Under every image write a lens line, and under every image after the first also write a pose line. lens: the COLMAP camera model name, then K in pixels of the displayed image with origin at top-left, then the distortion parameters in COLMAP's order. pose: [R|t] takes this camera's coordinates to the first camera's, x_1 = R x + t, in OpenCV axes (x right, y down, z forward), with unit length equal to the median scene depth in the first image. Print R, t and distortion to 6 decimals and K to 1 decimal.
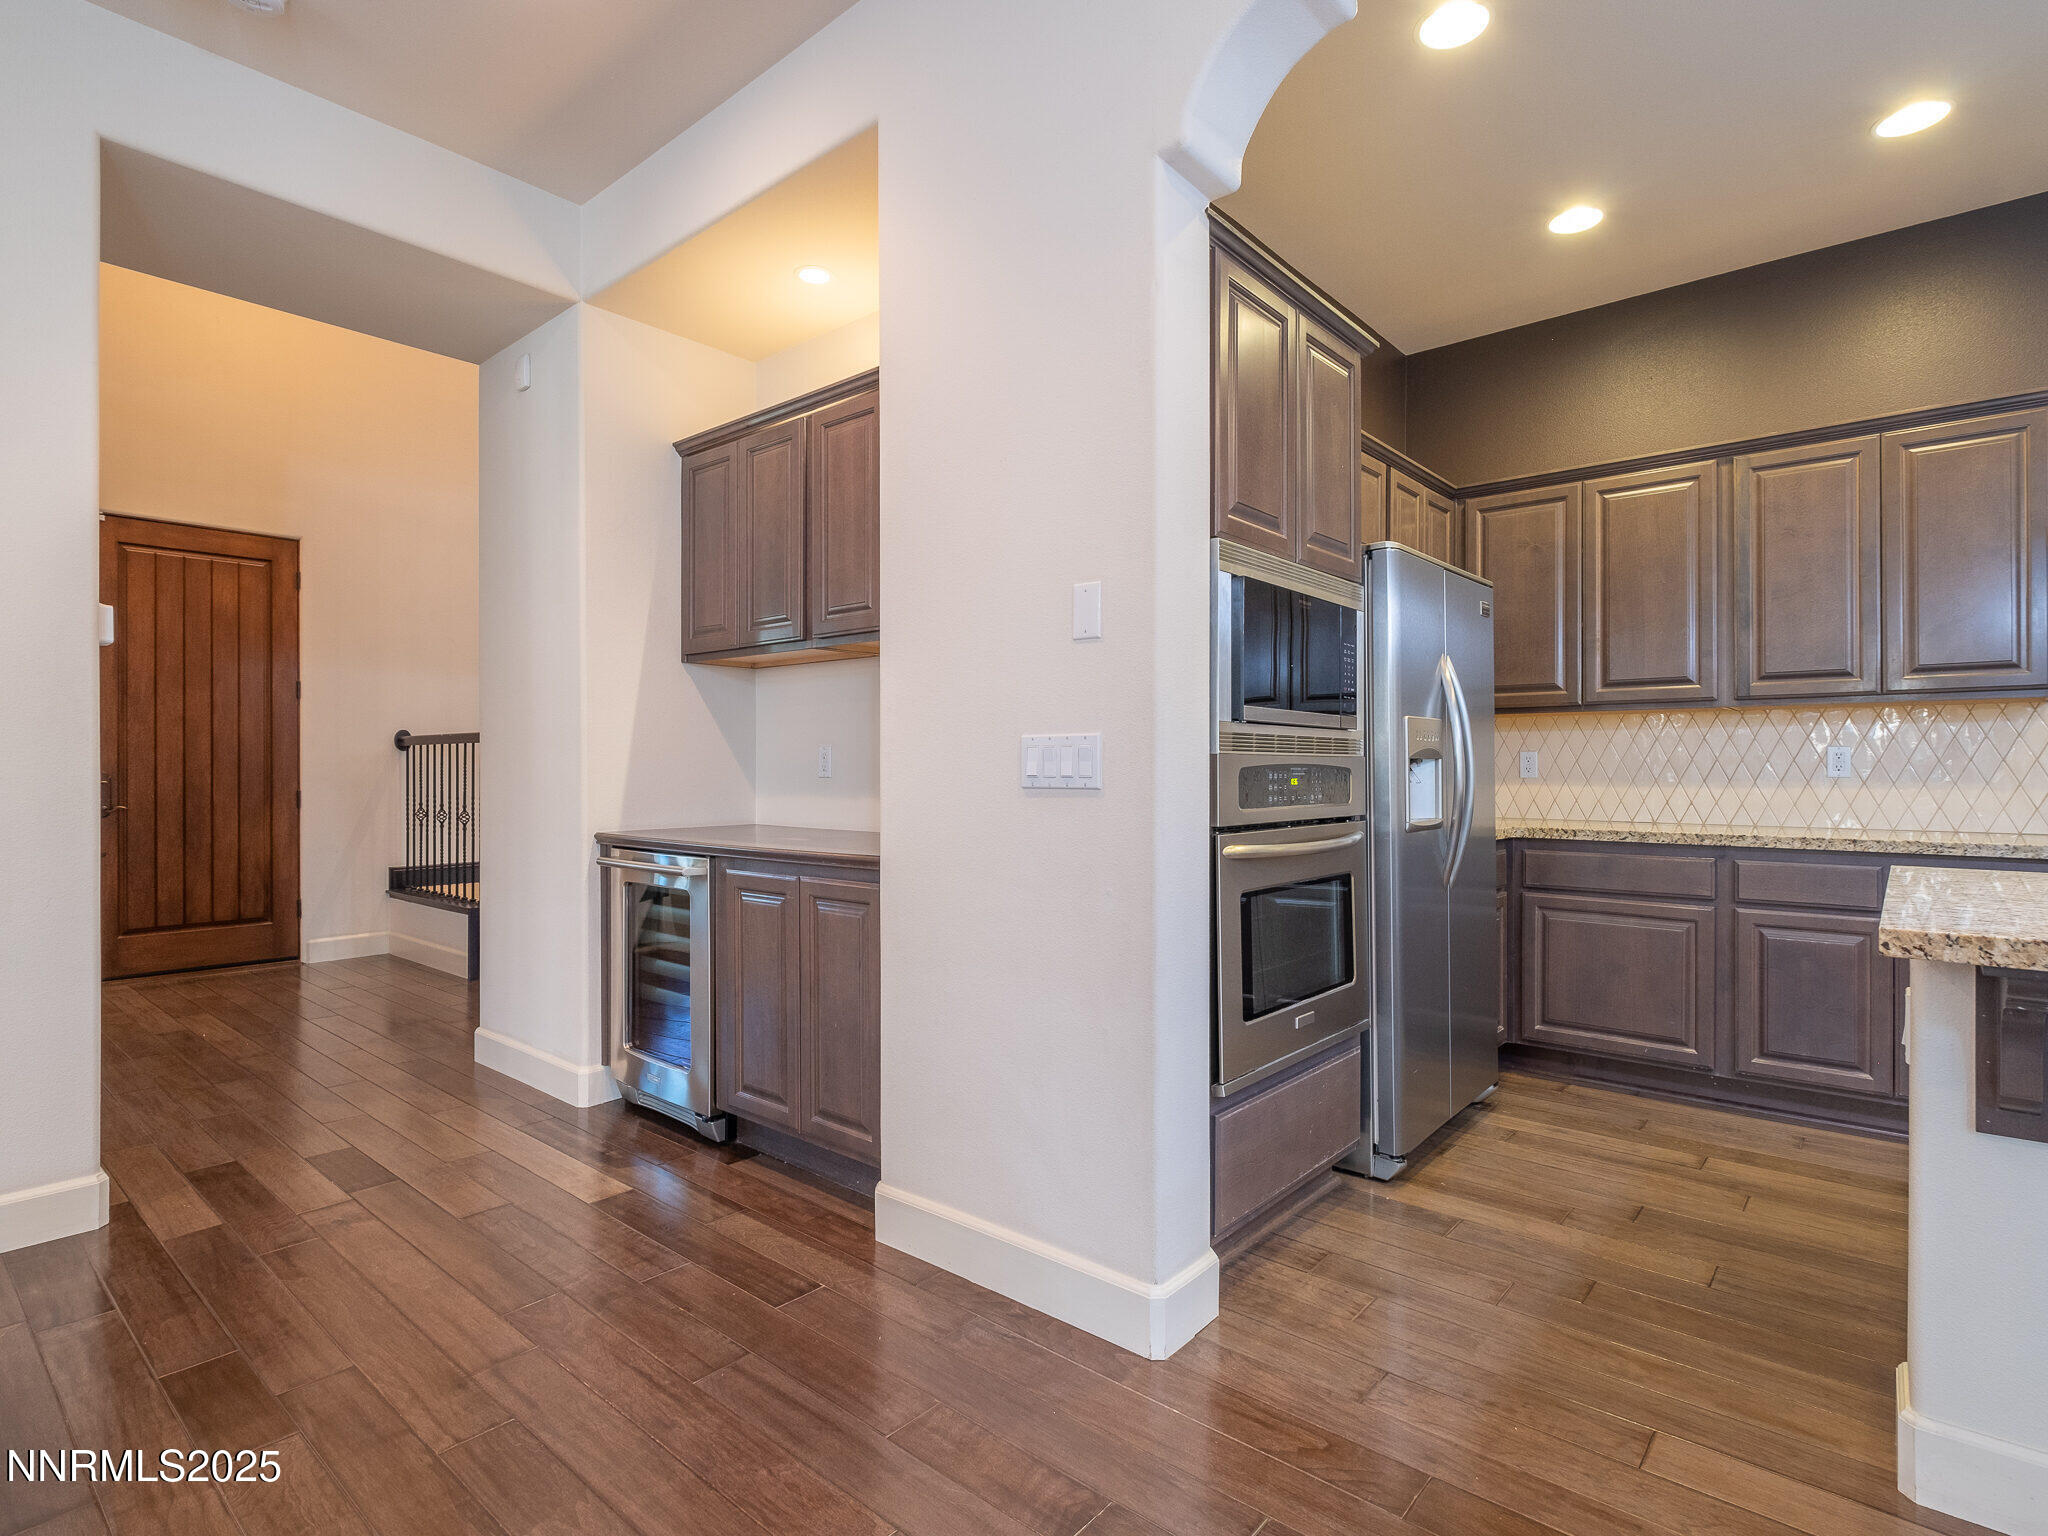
lens RADIAL K [[1024.1, 0, 1029.9], [0, 1024.1, 768.4], [0, 0, 1]] dist [0.008761, -0.005238]
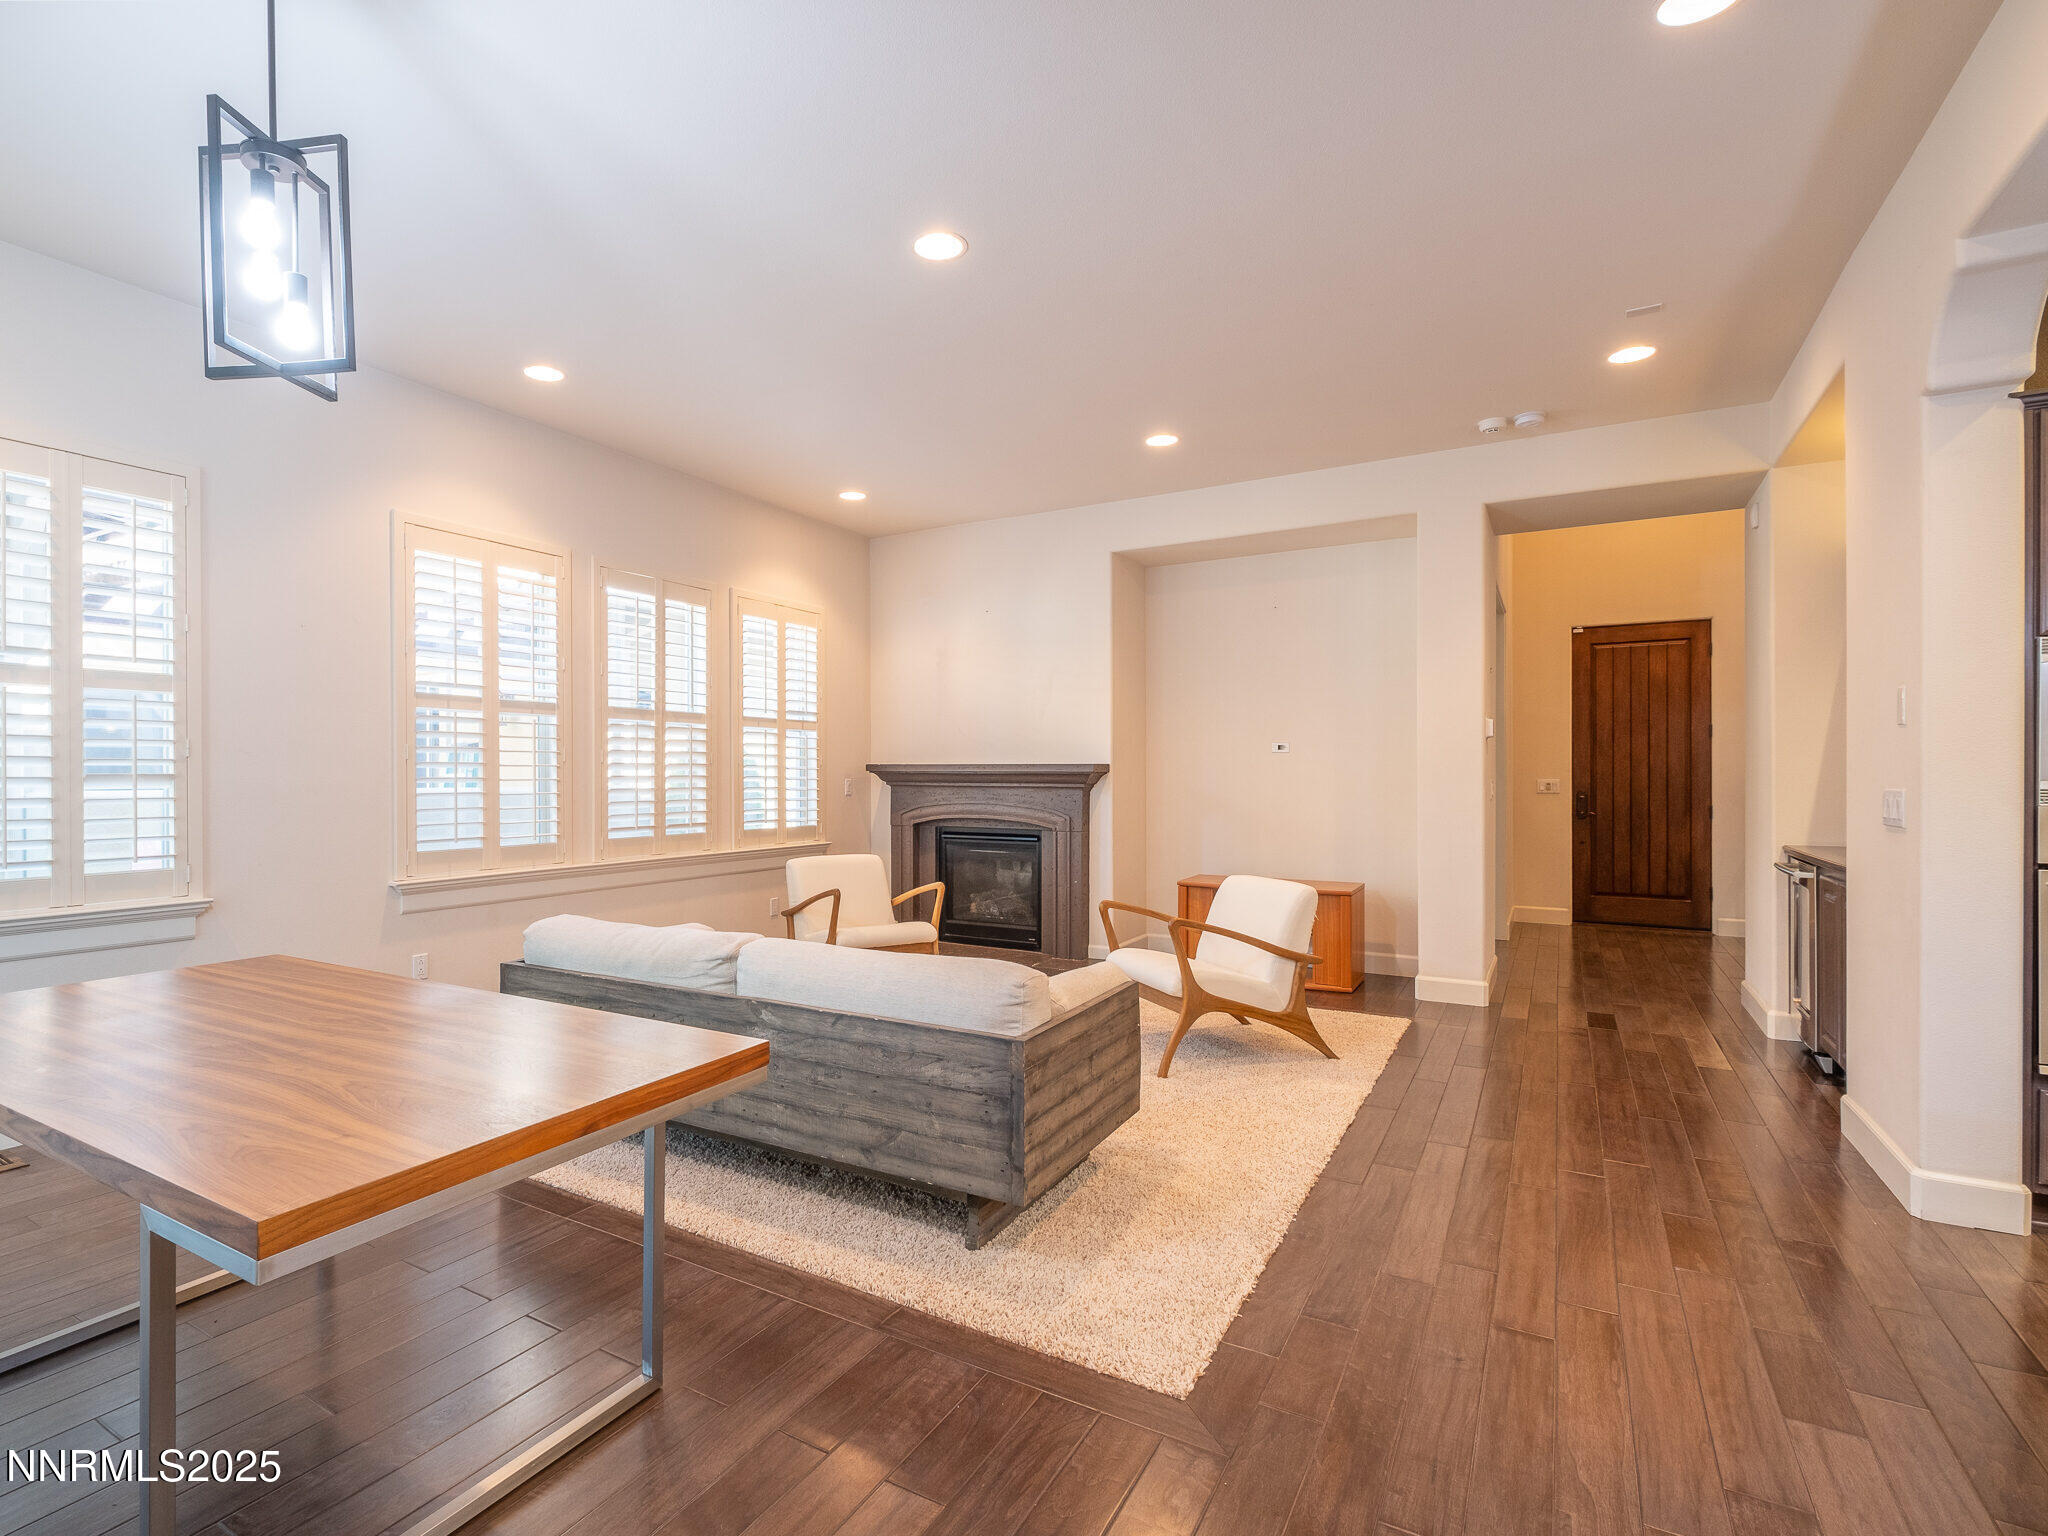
lens RADIAL K [[1001.2, 0, 945.7], [0, 1001.2, 775.6], [0, 0, 1]] dist [0.009701, -0.006357]
pose [[0.155267, 0.000411, -0.987872, 0.718584], [0.001137, 0.999999, 0.000595, -0.032729], [0.987872, -0.001215, 0.155267, -0.322847]]
